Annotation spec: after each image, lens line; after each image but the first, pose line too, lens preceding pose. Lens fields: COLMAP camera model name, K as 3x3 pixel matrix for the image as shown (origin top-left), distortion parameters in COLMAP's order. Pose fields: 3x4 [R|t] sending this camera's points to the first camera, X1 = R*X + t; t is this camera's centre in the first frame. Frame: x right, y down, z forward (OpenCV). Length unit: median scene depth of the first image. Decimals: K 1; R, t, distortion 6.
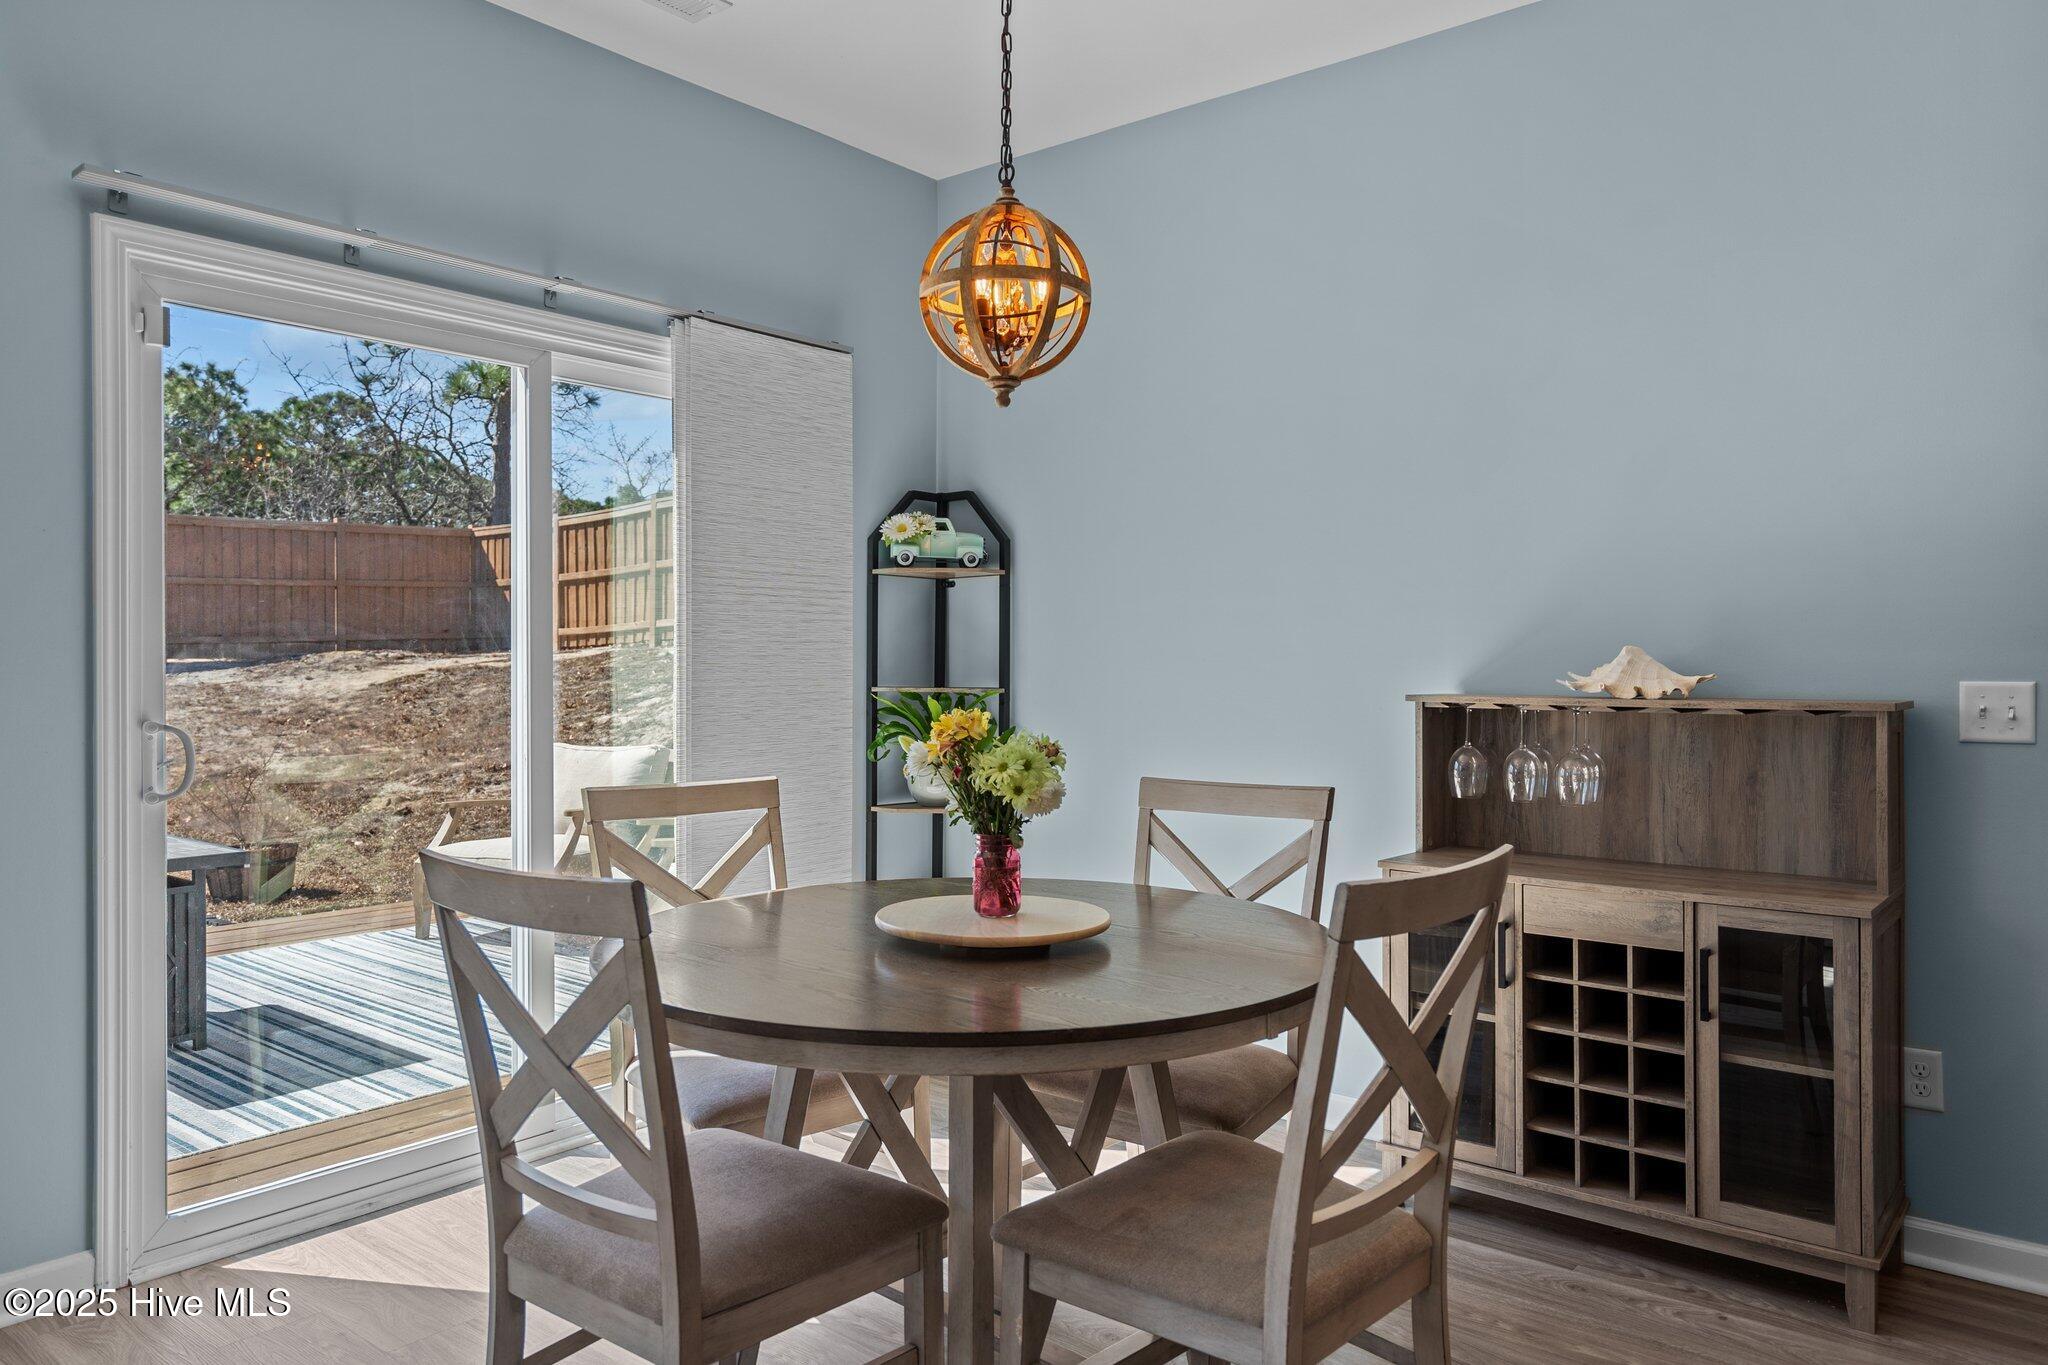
lens RADIAL K [[1418.3, 0, 1021.8], [0, 1418.3, 676.4], [0, 0, 1]] dist [-0.003153, 0.000743]
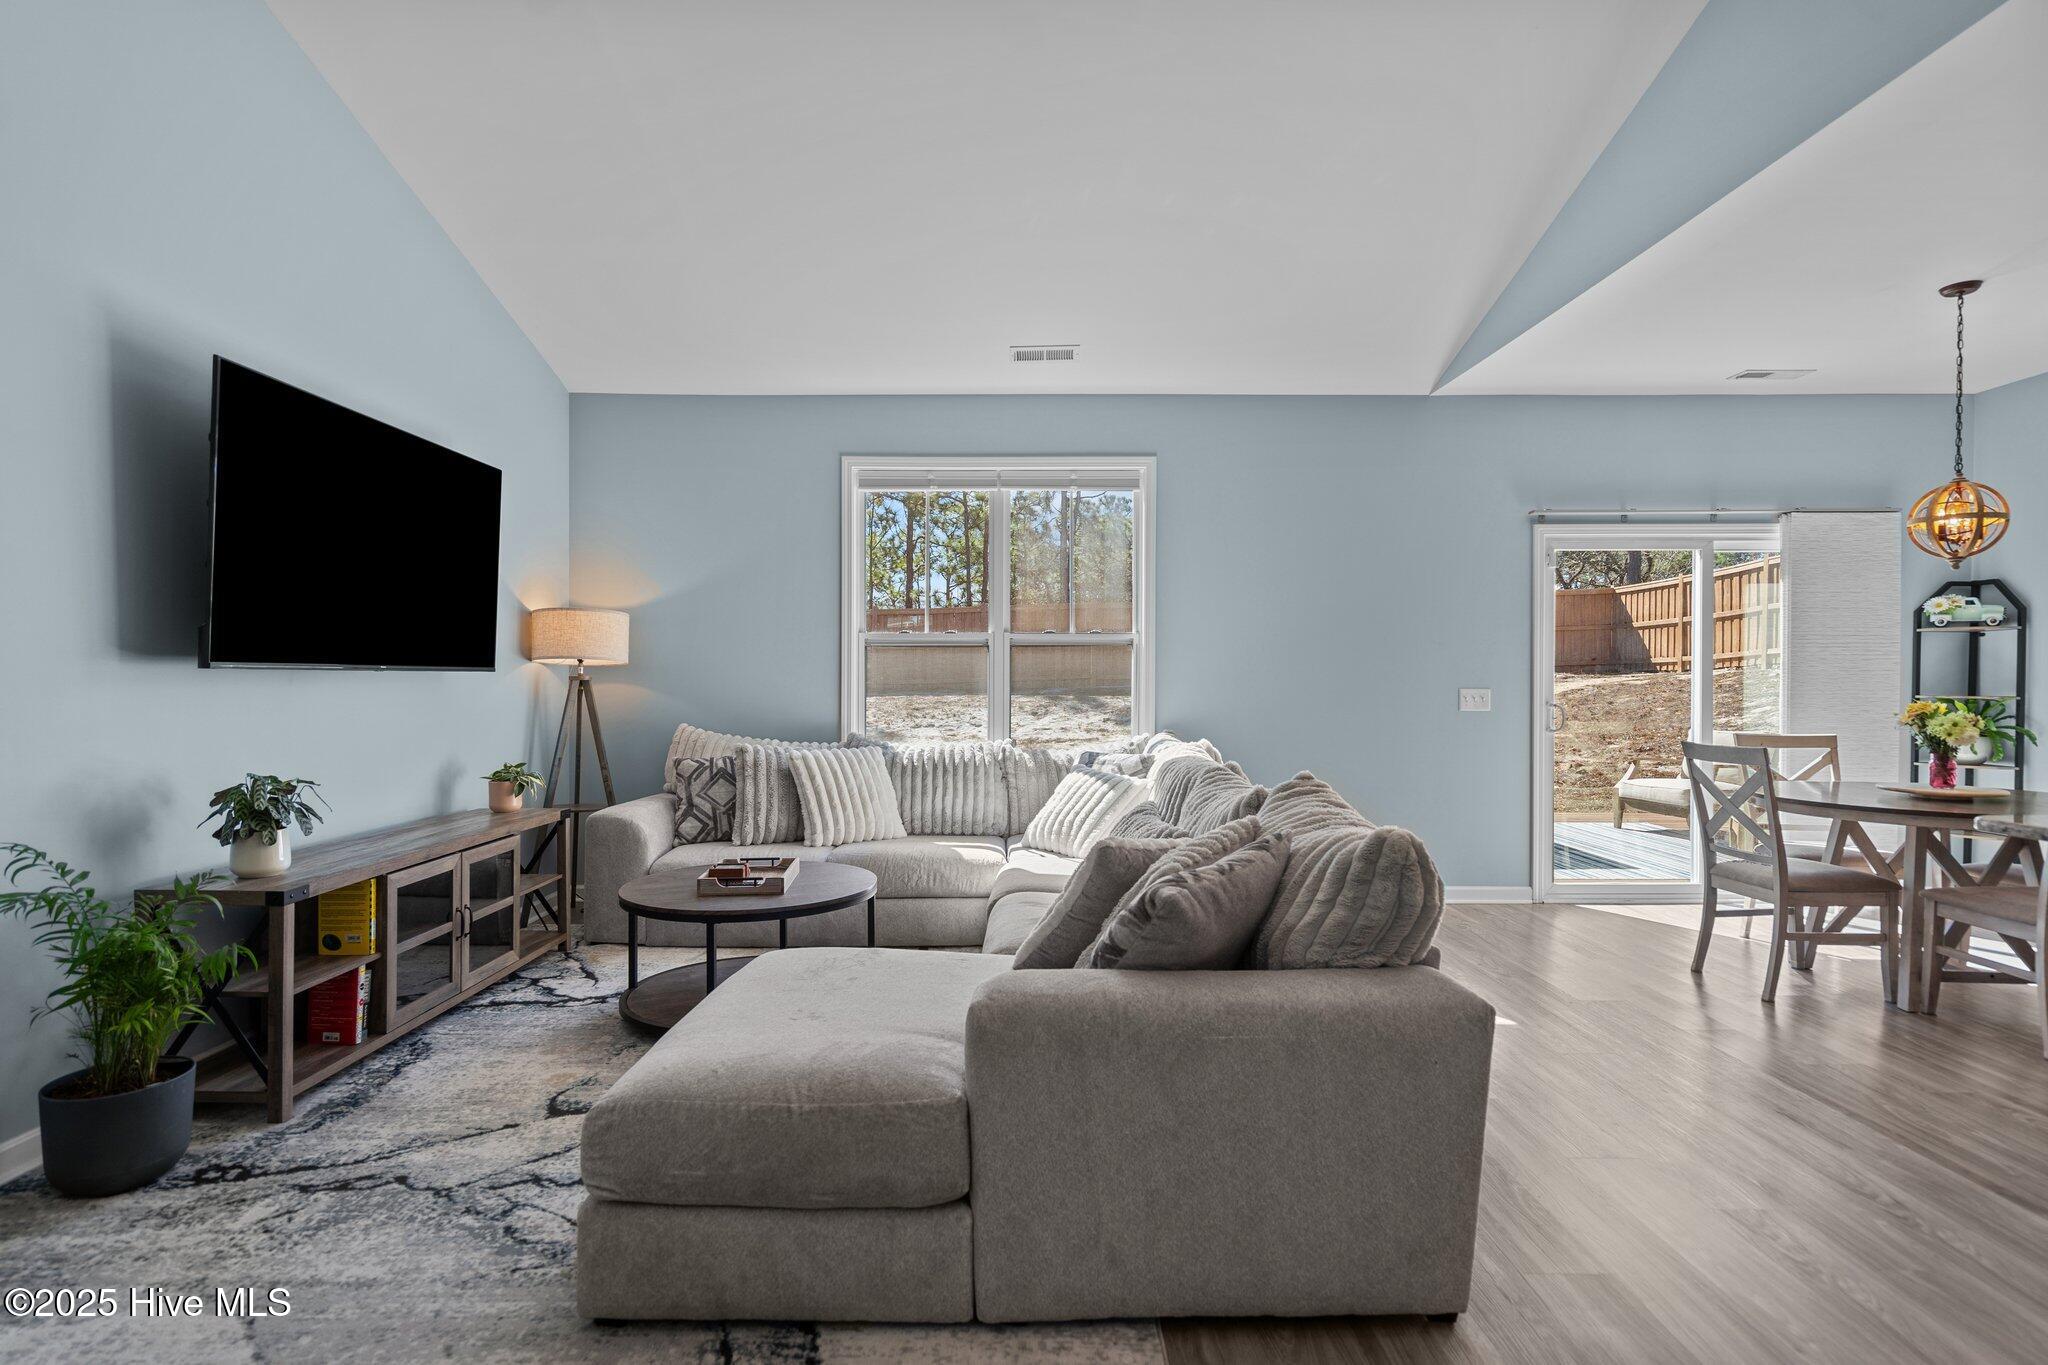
lens RADIAL K [[1029.3, 0, 1009.0], [0, 1029.3, 689.8], [0, 0, 1]] dist [0.003020, -0.000709]
pose [[0.632724, 0.007340, -0.774343, 0.176271], [-0.007962, 0.999964, 0.002972, 0.005783], [0.774337, 0.004285, 0.632759, -0.698236]]
